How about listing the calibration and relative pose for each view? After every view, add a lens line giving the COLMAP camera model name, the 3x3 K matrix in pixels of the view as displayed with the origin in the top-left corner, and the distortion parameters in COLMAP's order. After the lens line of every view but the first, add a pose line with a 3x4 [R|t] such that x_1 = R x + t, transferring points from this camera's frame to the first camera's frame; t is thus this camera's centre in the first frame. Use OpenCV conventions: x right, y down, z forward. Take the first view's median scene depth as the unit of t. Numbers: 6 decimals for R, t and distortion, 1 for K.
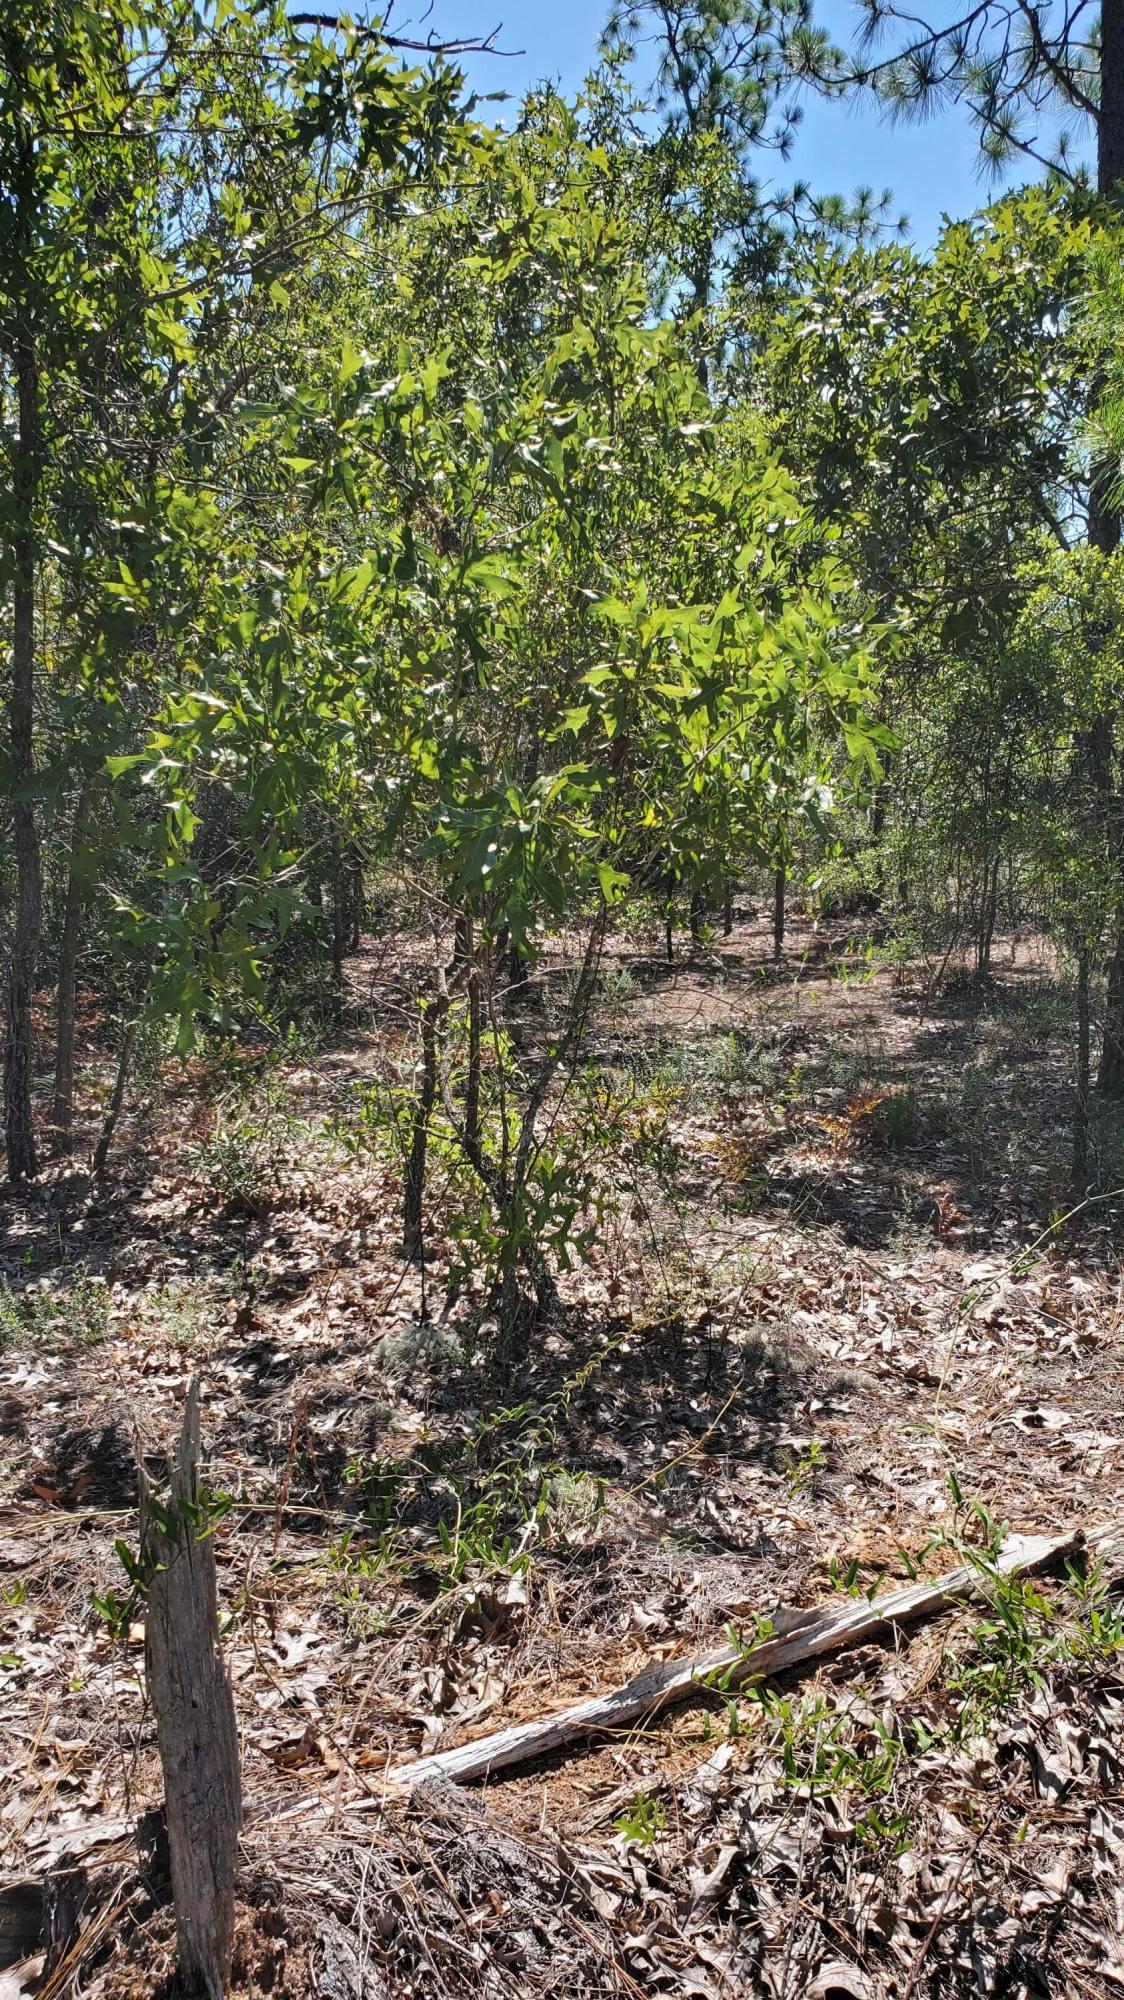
lens RADIAL K [[1545.2, 0, 561.3], [0, 1545.2, 927.4], [0, 0, 1]] dist [0.173798, -0.351980]
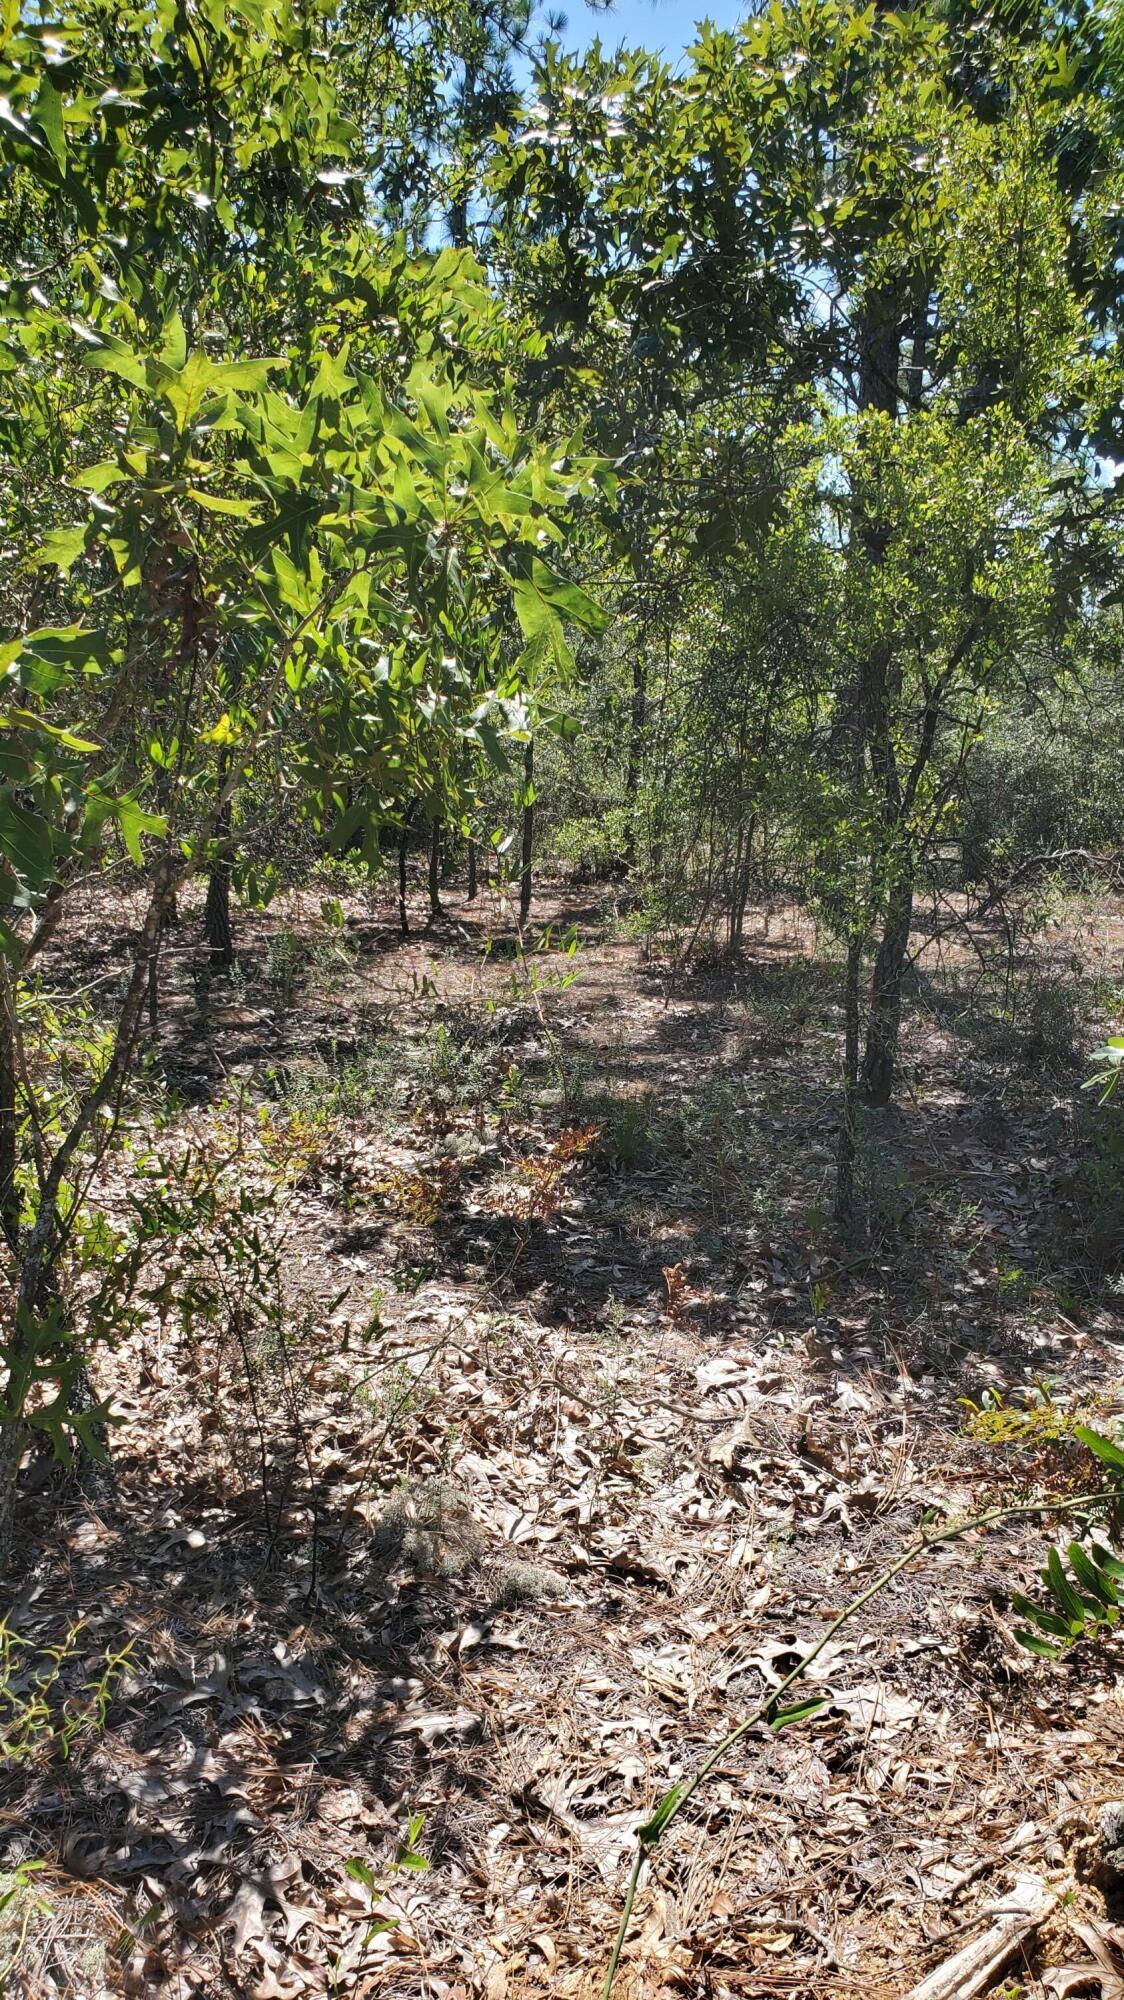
lens RADIAL K [[1545.2, 0, 561.3], [0, 1545.2, 927.4], [0, 0, 1]] dist [0.173798, -0.351980]
pose [[0.988584, 0.011051, 0.150265, 0.084503], [-0.014855, 0.999596, 0.024214, -0.007788], [-0.149937, -0.026170, 0.988349, 0.303373]]
